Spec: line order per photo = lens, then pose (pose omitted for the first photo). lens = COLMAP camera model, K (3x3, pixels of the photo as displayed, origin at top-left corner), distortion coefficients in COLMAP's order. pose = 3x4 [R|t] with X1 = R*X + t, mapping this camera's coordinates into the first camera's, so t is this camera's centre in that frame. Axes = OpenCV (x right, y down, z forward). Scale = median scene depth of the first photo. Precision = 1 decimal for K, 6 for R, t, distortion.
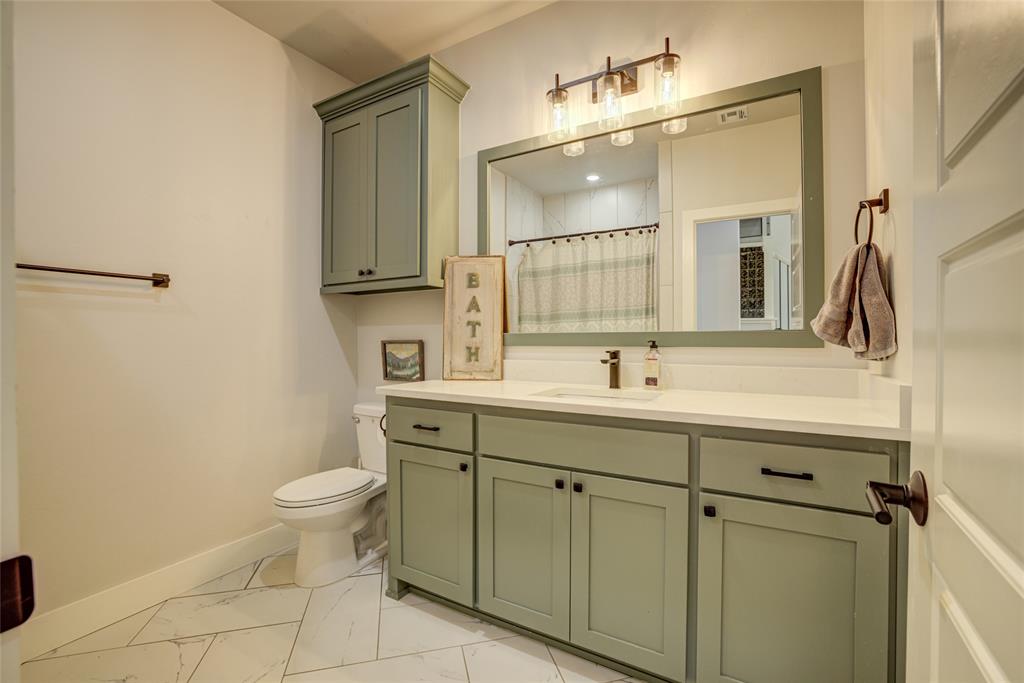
lens RADIAL K [[447.9, 0, 513.3], [0, 447.9, 337.8], [0, 0, 1]] dist [-0.017792, 0.001468]
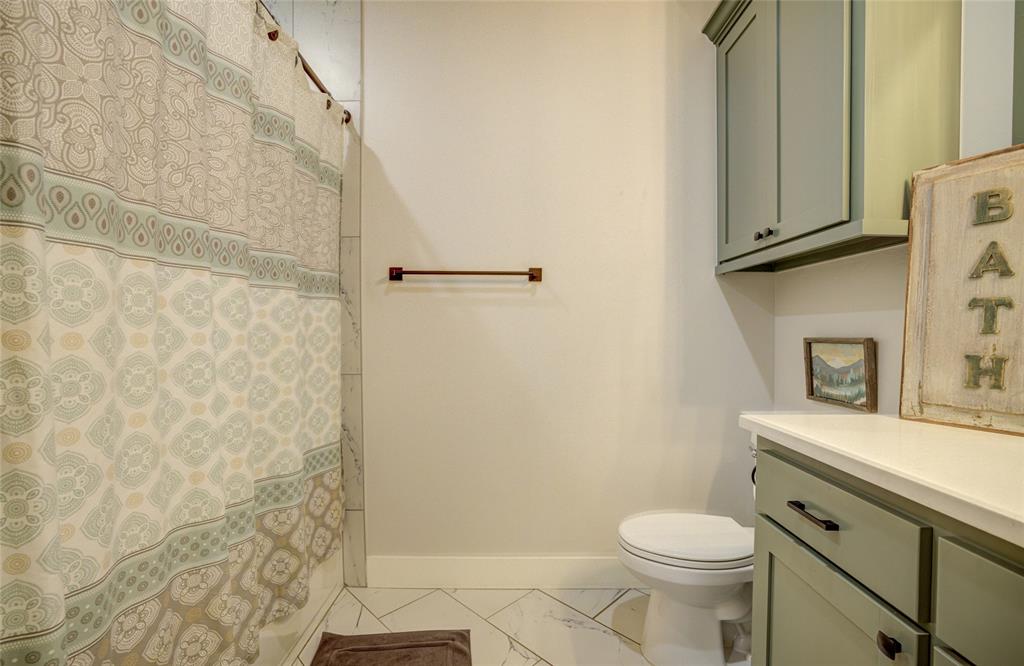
lens RADIAL K [[439.9, 0, 510.1], [0, 439.9, 336.9], [0, 0, 1]] dist [-0.017399, 0.002286]
pose [[0.509545, 0.017497, -0.860266, 0.038445], [-0.008514, 0.999847, 0.015293, -0.001212], [0.860402, -0.000468, 0.509616, 0.367052]]
